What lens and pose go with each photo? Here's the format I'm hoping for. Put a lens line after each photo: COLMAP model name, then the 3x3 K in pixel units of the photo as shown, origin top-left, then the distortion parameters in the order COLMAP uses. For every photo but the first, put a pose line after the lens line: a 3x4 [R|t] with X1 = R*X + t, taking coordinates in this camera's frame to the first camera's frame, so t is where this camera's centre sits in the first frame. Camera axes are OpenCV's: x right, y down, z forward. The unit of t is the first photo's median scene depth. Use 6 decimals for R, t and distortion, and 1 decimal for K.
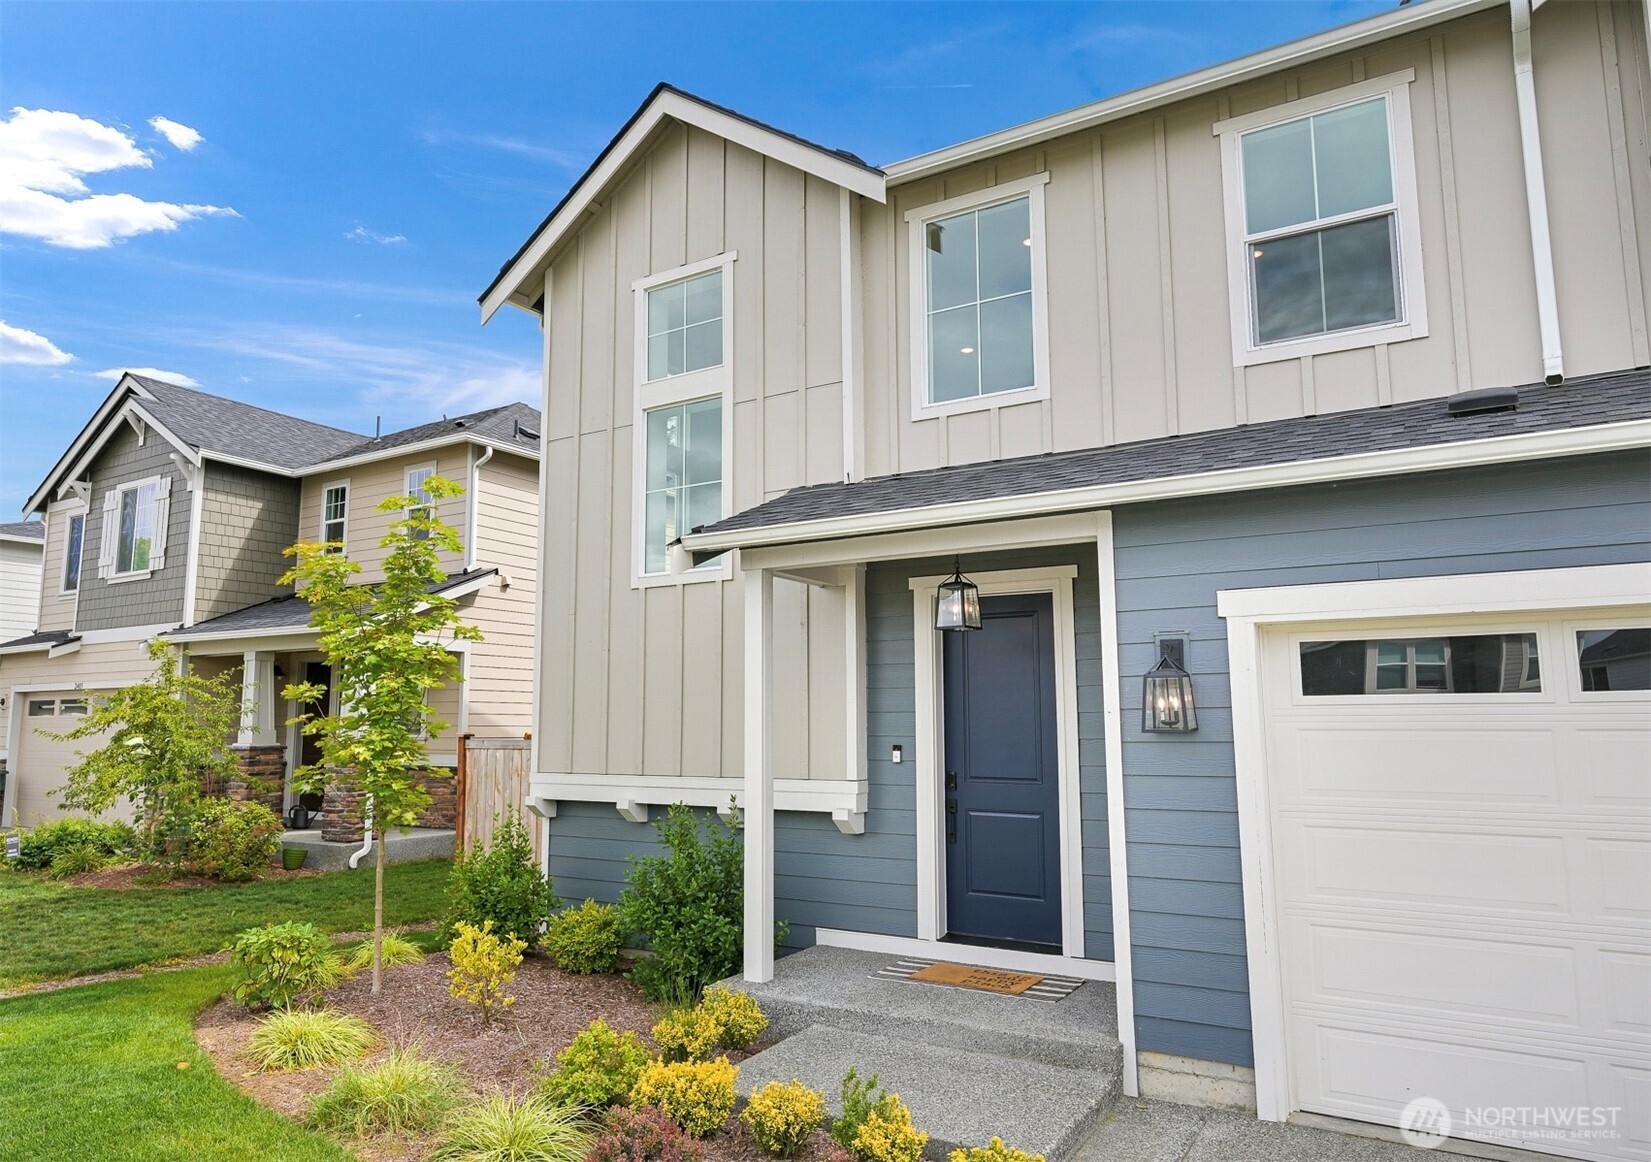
lens RADIAL K [[1068.2, 0, 821.2], [0, 1068.2, 580.6], [0, 0, 1]] dist [-0.002775, 0.002087]
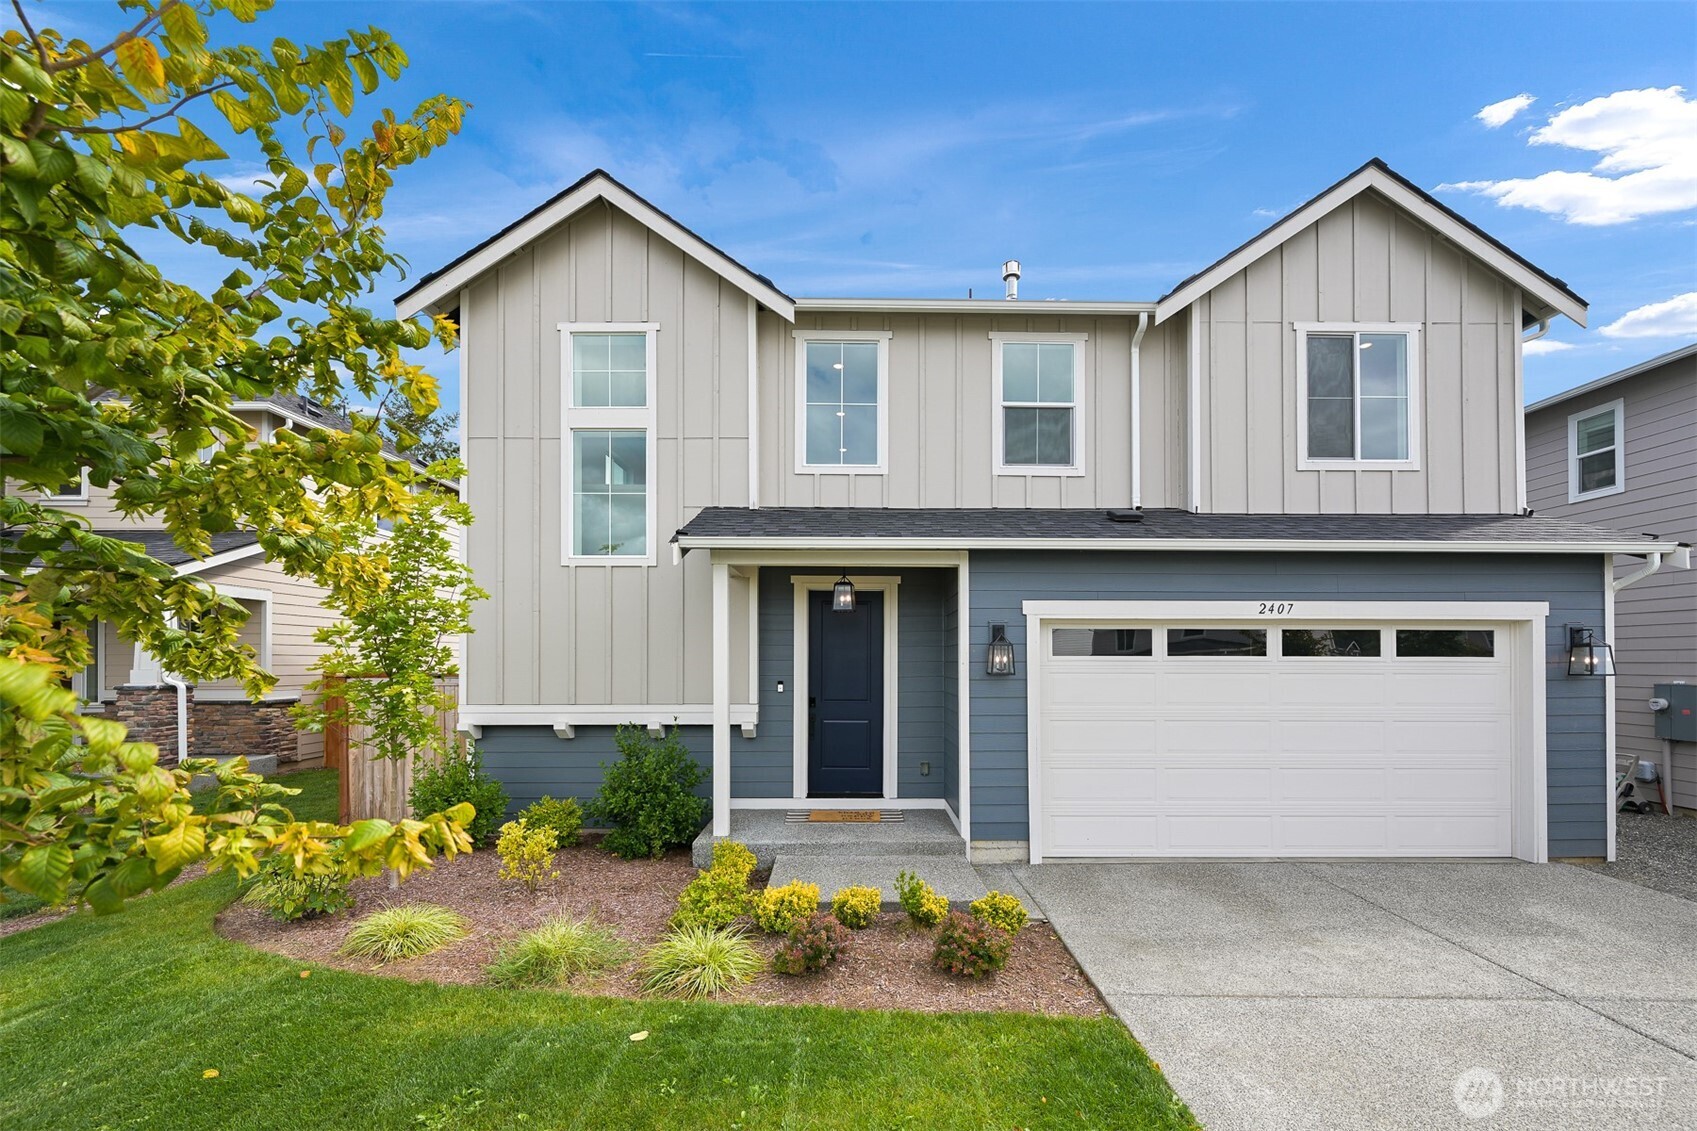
lens RADIAL K [[685.0, 0, 854.1], [0, 685.0, 648.4], [0, 0, 1]] dist [-0.000759, -0.000545]
pose [[0.840789, 0.012329, 0.541223, -0.413047], [-0.076163, 0.992491, 0.095710, 0.000701], [-0.535979, -0.121693, 0.835414, 0.104982]]
